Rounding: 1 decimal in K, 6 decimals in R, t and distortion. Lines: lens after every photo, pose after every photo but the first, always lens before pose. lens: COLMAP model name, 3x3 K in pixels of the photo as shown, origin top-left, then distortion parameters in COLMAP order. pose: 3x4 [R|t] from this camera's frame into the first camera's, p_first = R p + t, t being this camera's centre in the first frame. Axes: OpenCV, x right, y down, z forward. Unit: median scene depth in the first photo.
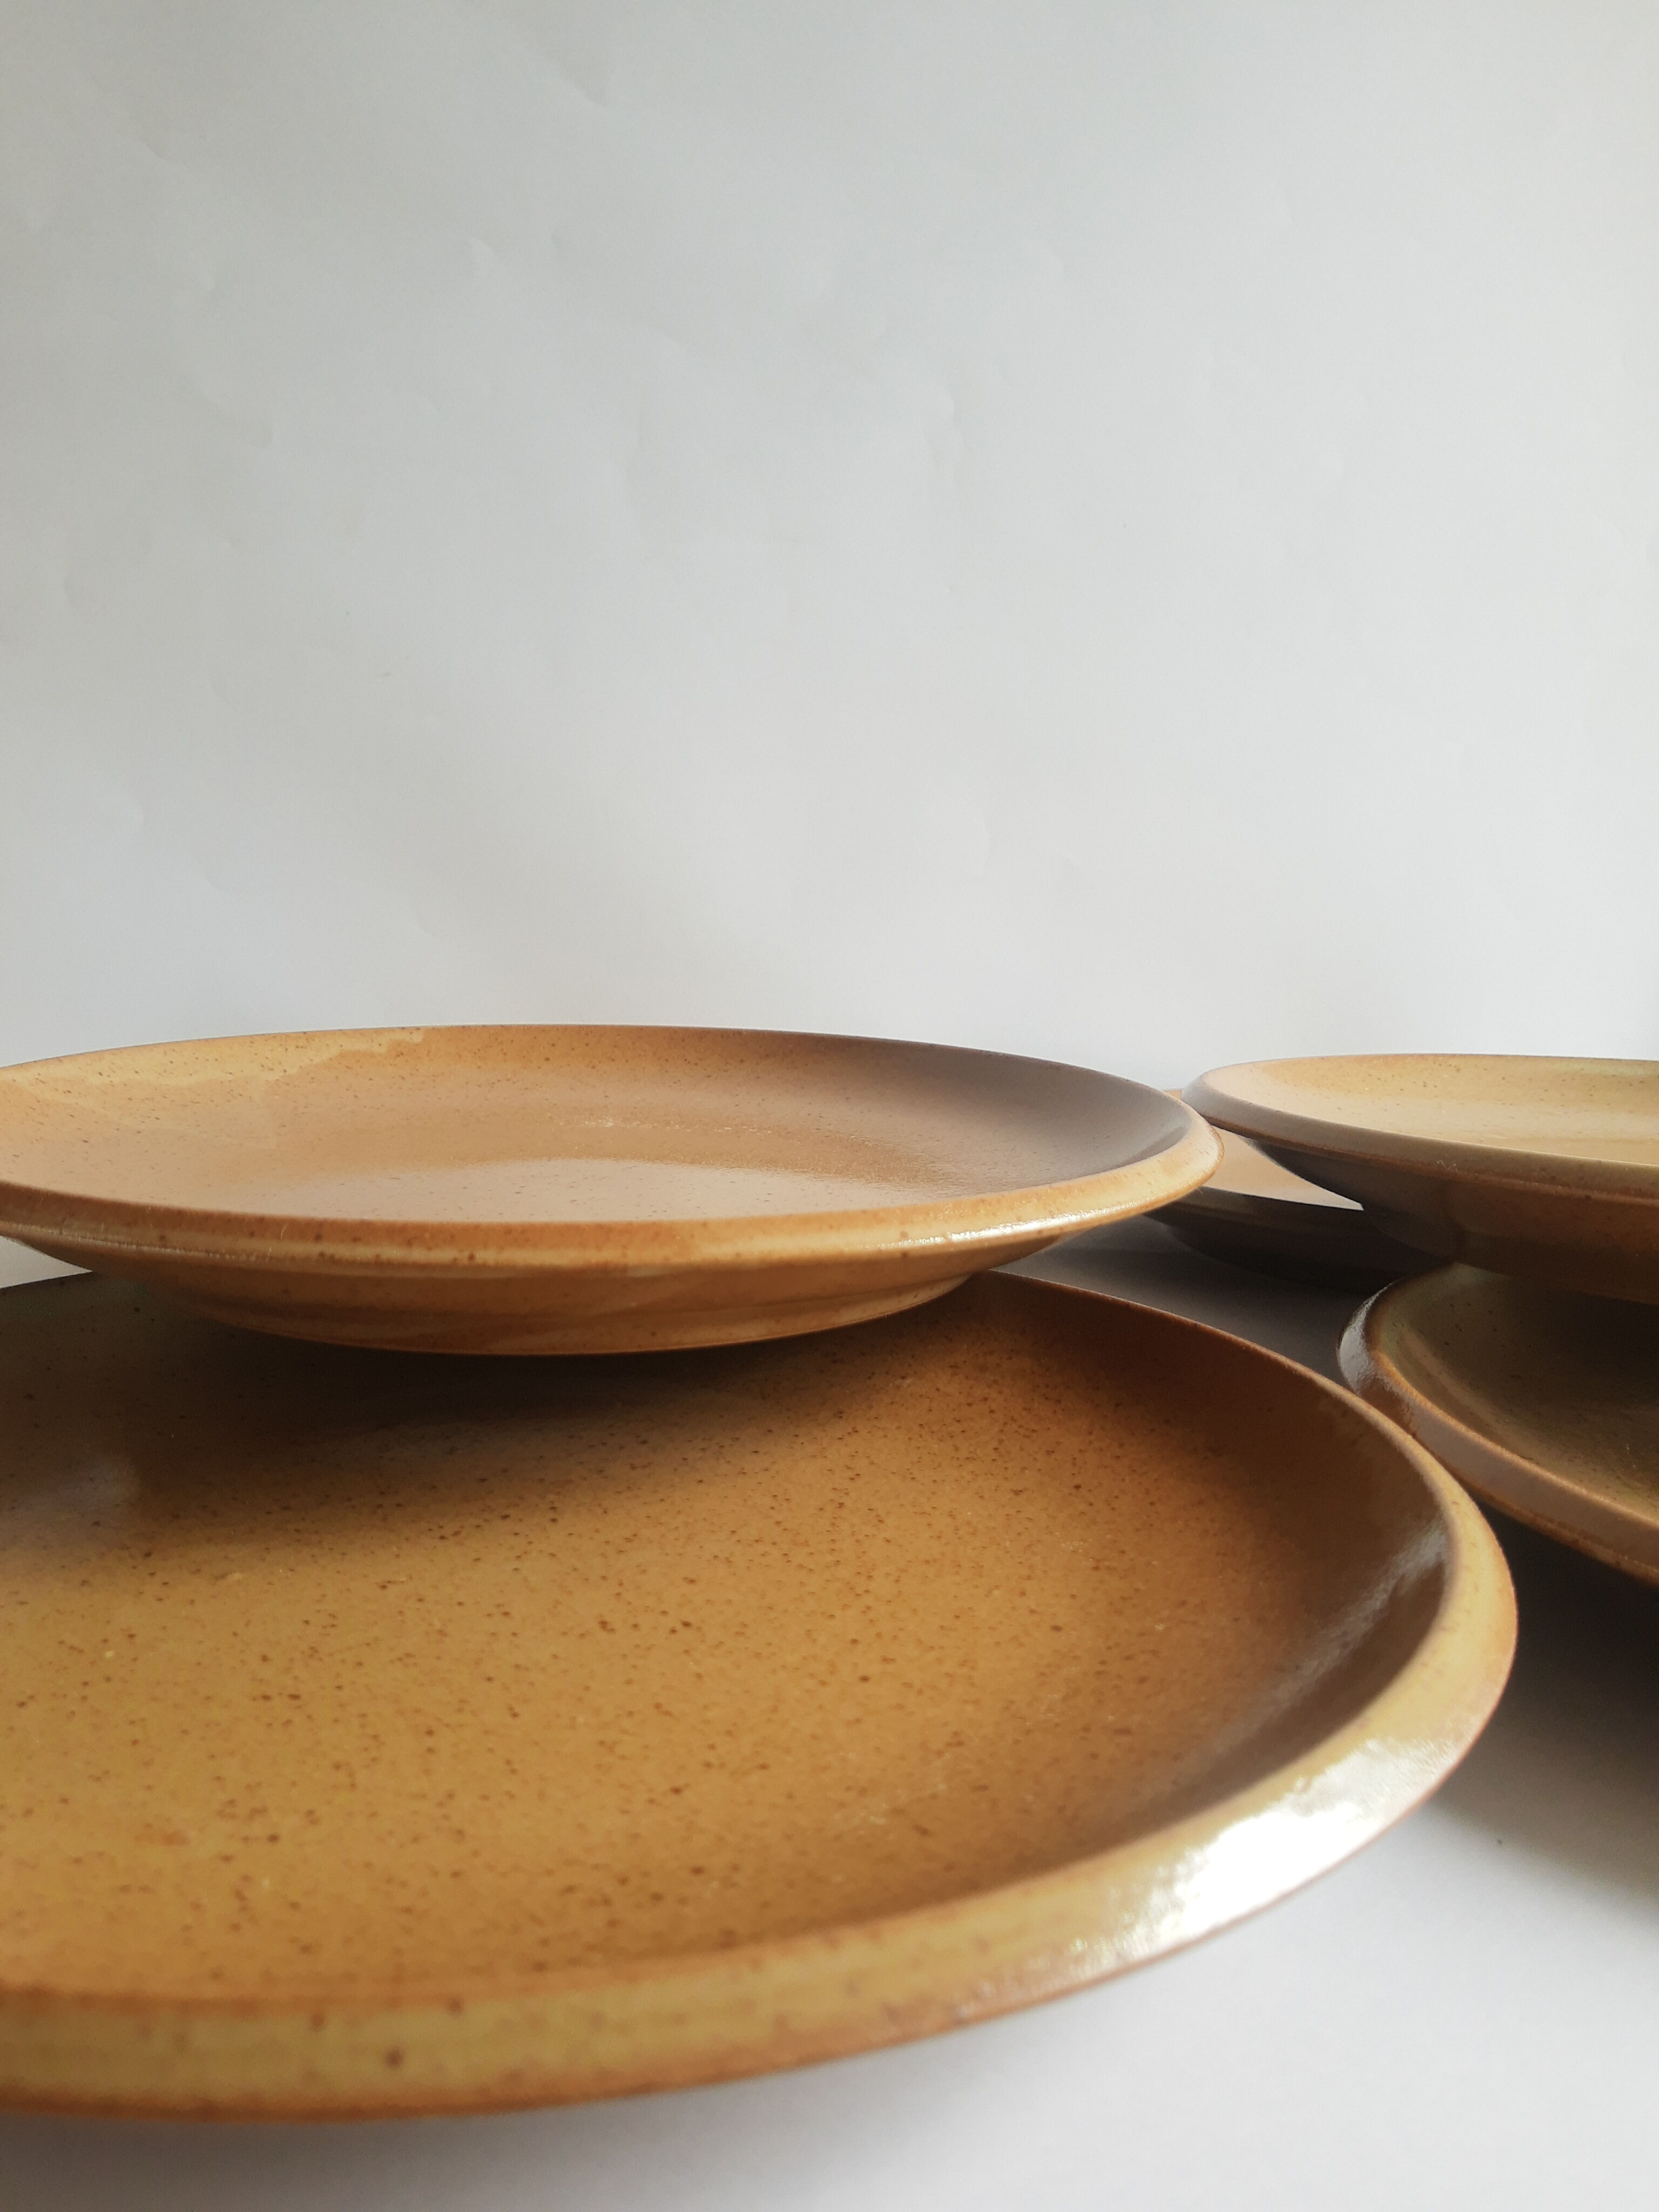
lens RADIAL K [[1694.9, 0, 832.2], [0, 1694.9, 1104.7], [0, 0, 1]] dist [-0.011621, 0.009609]
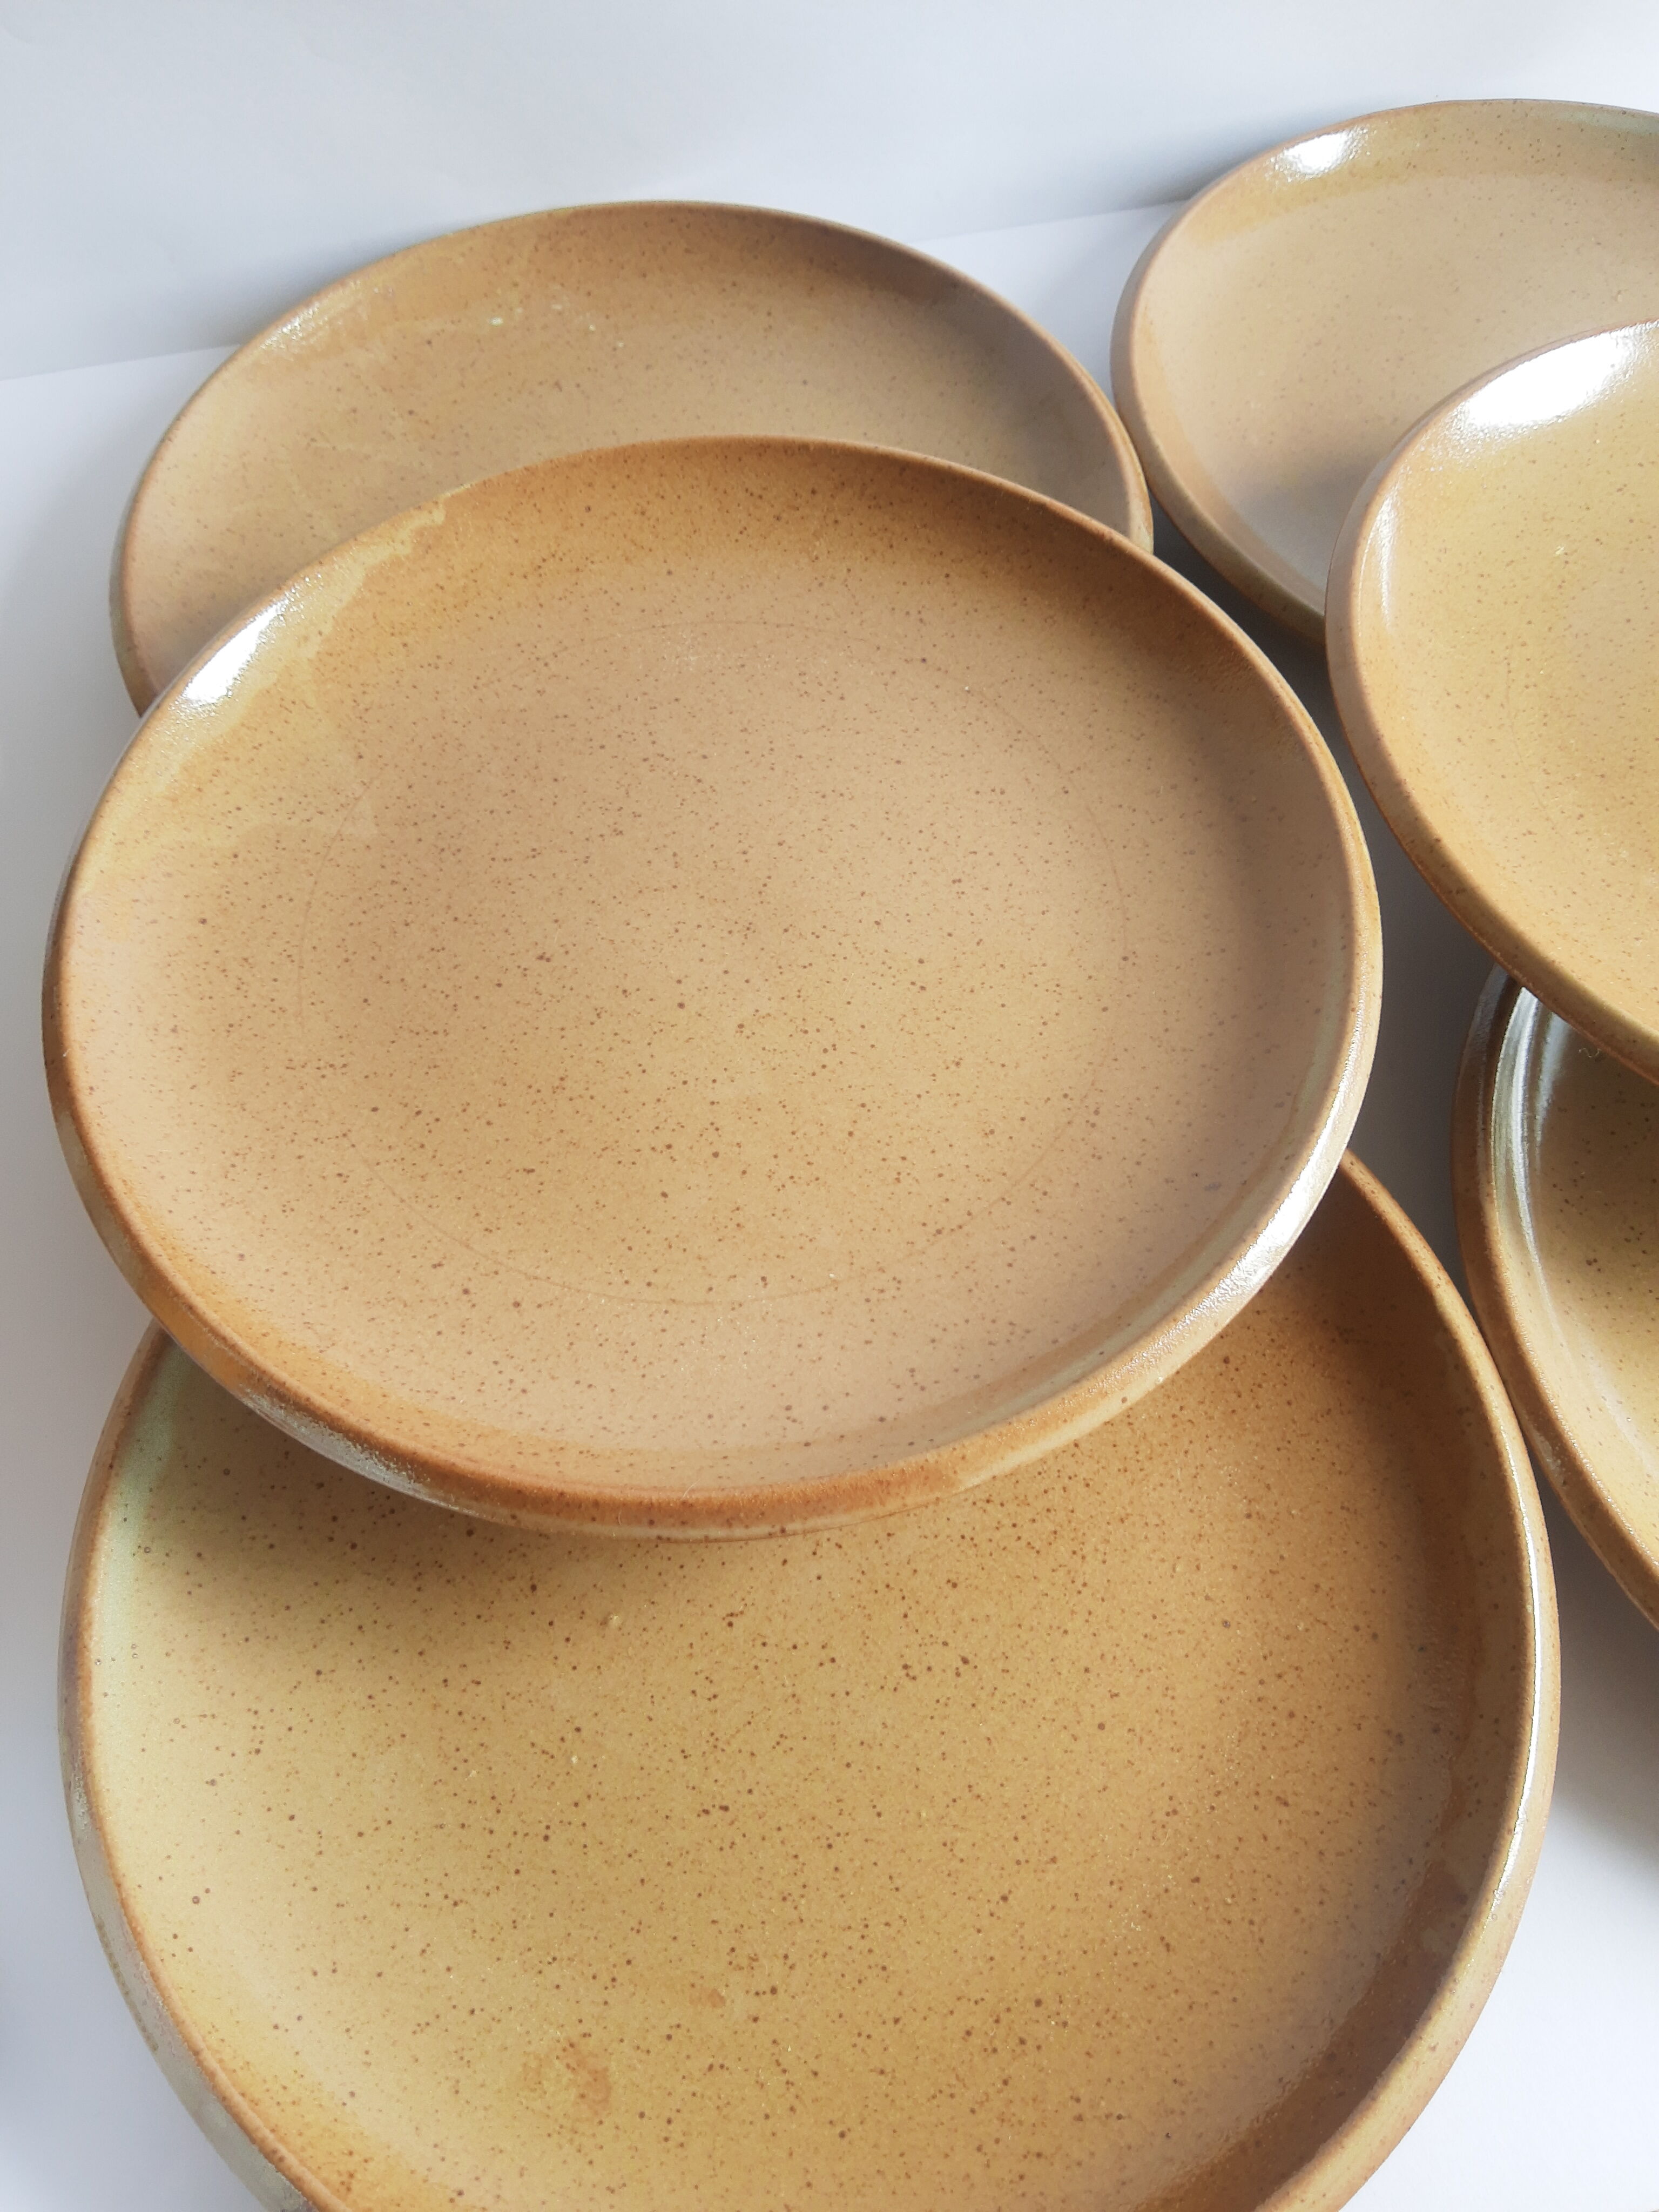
lens RADIAL K [[1694.9, 0, 840.2], [0, 1694.9, 1046.3], [0, 0, 1]] dist [-0.011621, 0.009609]
pose [[0.996528, -0.081644, 0.016314, -0.168803], [0.039402, 0.635076, 0.771444, -1.086229], [-0.073344, -0.768123, 0.636088, 0.506591]]
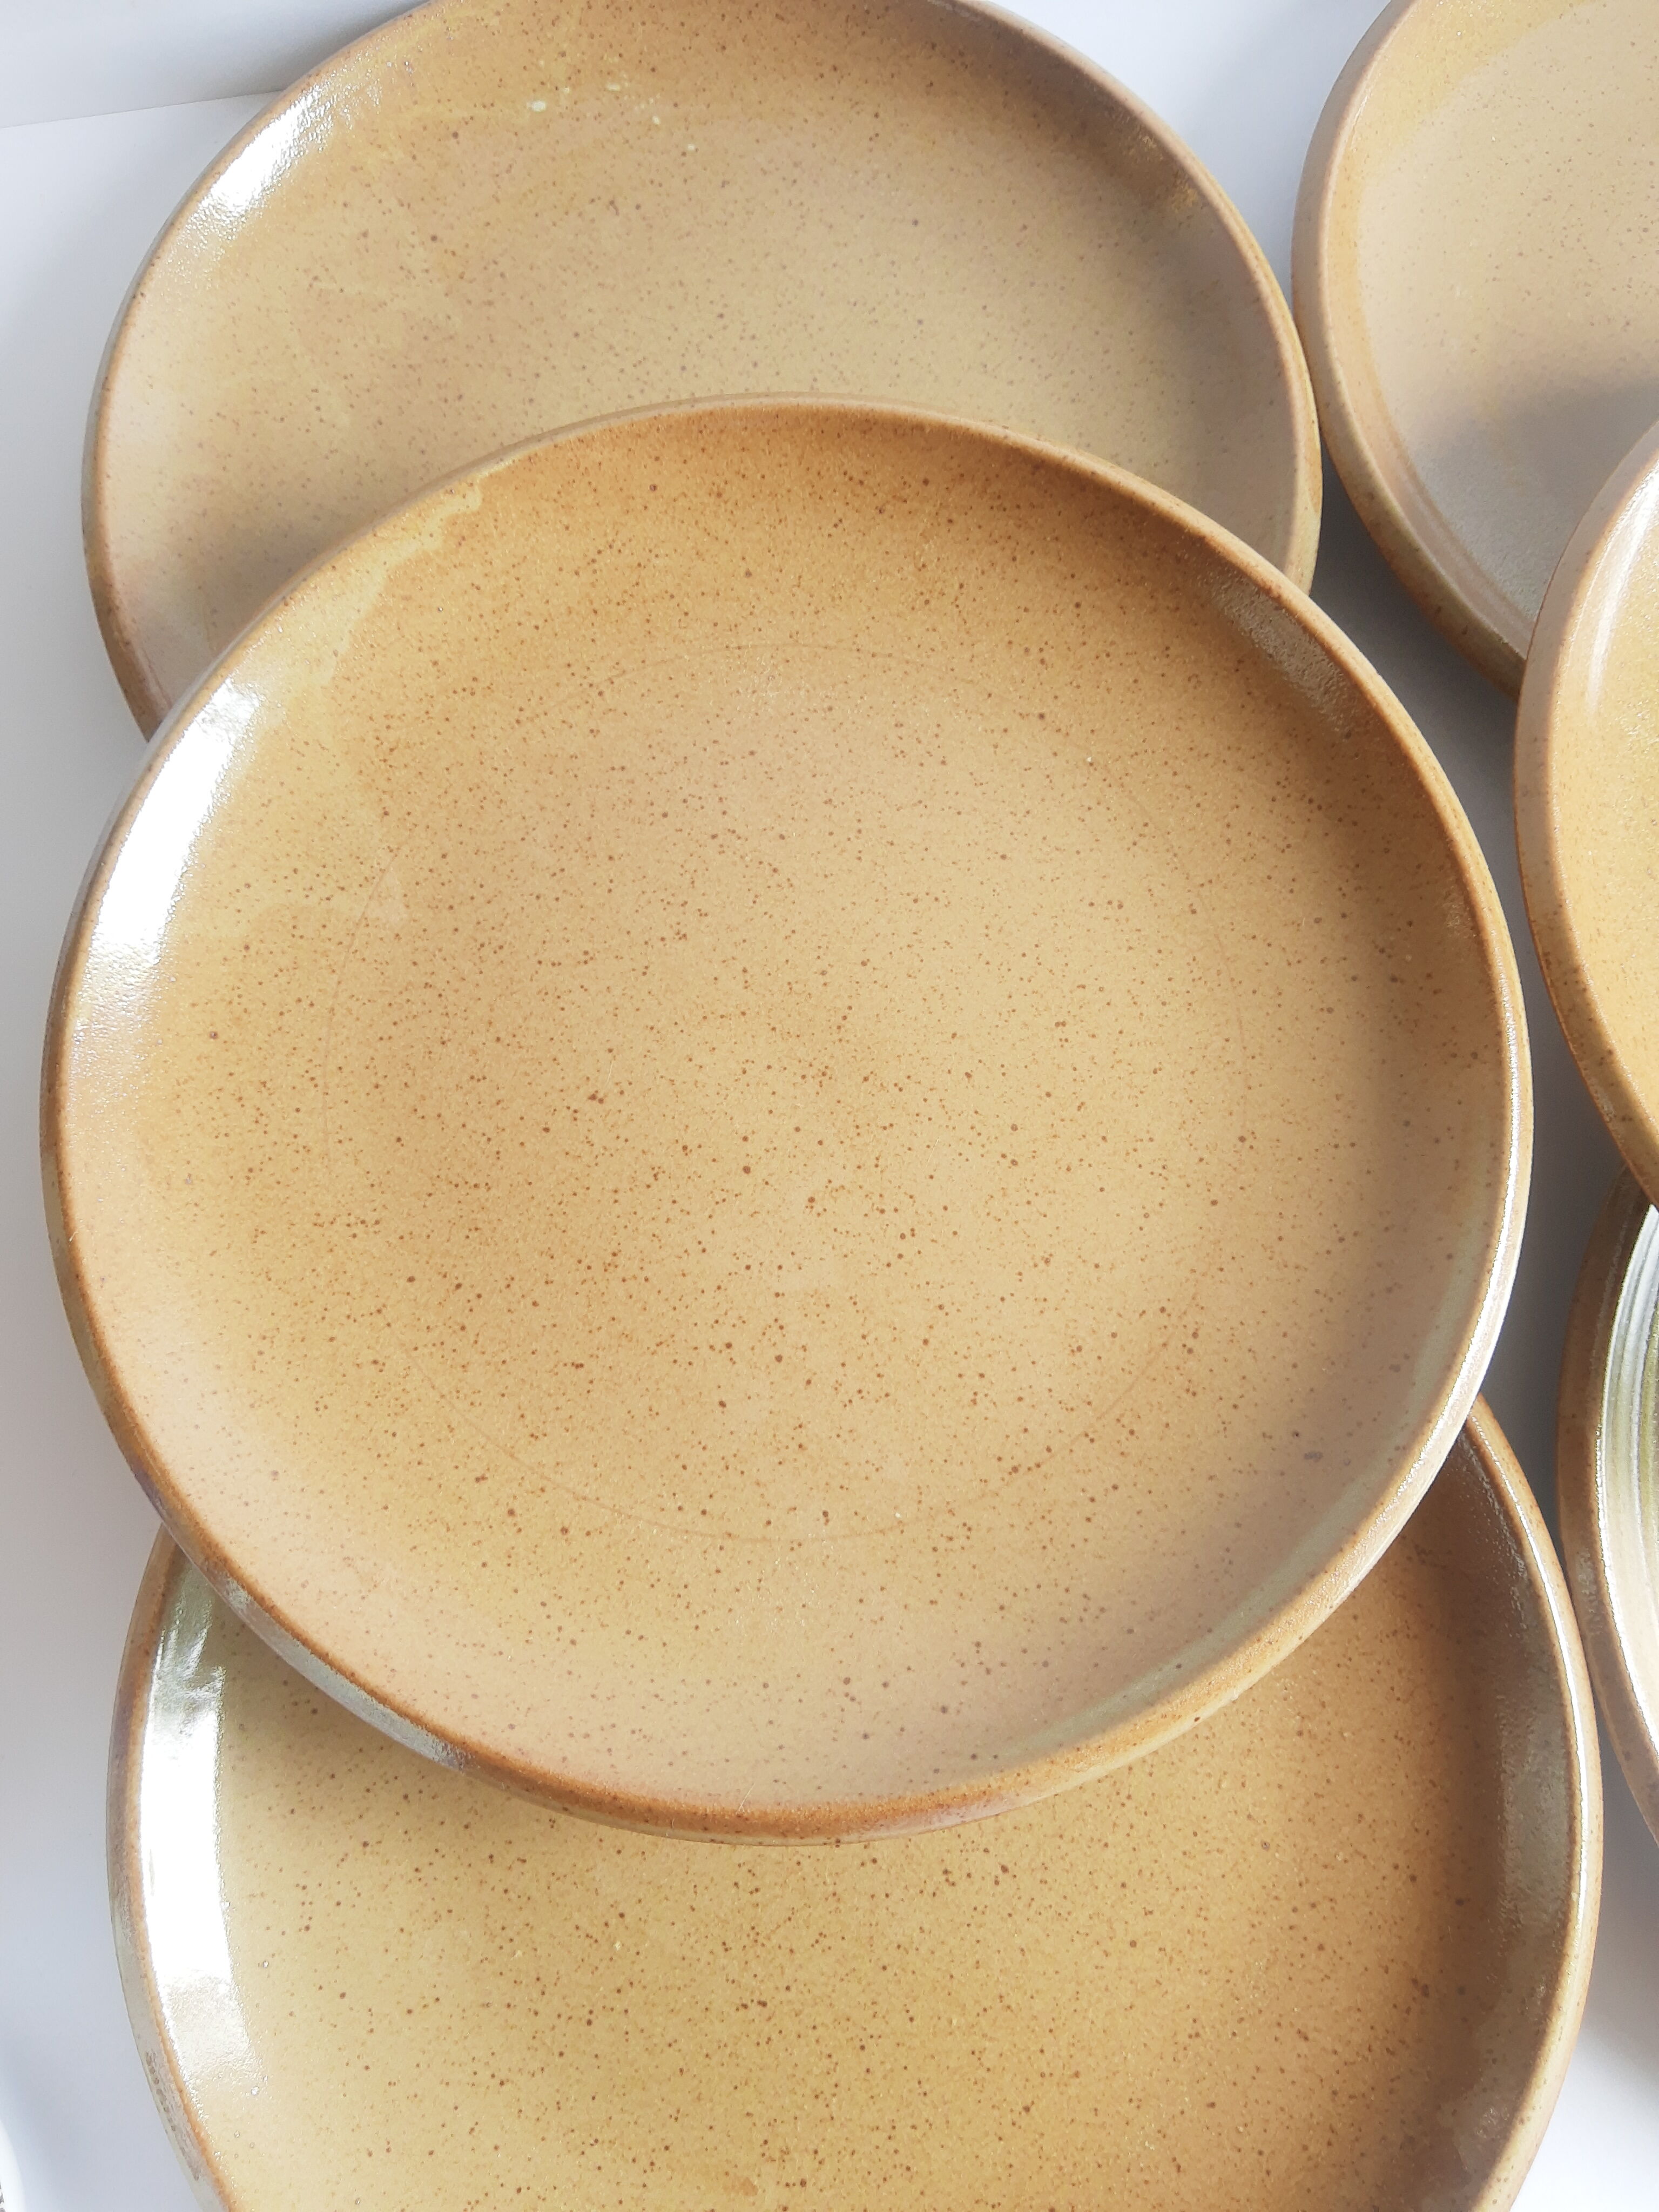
lens RADIAL K [[1694.9, 0, 849.0], [0, 1694.9, 1084.1], [0, 0, 1]] dist [-0.011621, 0.009609]
pose [[0.999744, -0.022530, -0.001936, -0.196669], [0.010660, 0.394037, 0.919033, -1.236437], [-0.019943, -0.918818, 0.394177, 1.041866]]
